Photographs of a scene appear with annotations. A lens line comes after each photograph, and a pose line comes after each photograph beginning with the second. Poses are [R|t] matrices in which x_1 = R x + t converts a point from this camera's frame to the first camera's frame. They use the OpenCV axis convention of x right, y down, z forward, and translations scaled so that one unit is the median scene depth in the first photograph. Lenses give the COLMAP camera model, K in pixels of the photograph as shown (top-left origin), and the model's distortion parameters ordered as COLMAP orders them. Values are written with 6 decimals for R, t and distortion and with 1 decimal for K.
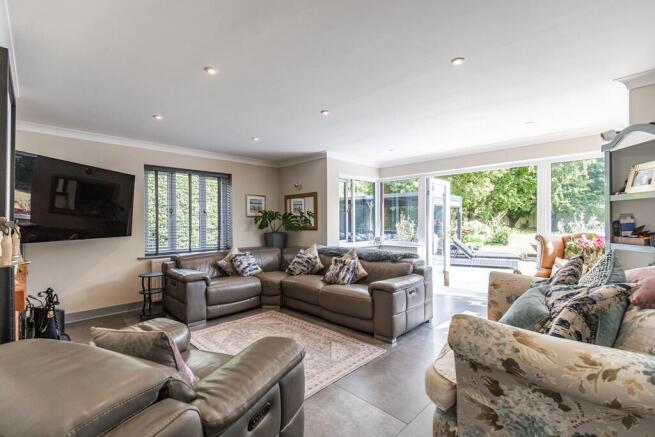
lens RADIAL K [[294.8, 0, 327.3], [0, 294.8, 219.9], [0, 0, 1]] dist [0.004884, 0.000814]
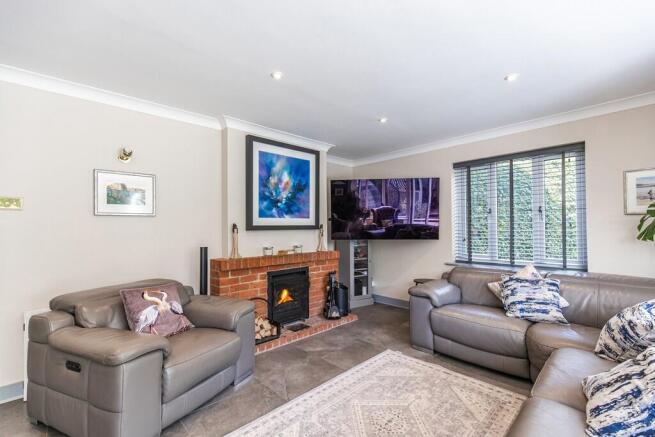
lens RADIAL K [[294.8, 0, 323.0], [0, 294.8, 221.8], [0, 0, 1]] dist [0.004884, 0.000814]
pose [[-0.032037, -0.015008, -0.999374, 0.340253], [0.007503, 0.999855, -0.015256, 0.007495], [0.999459, -0.007987, -0.031920, 0.667494]]
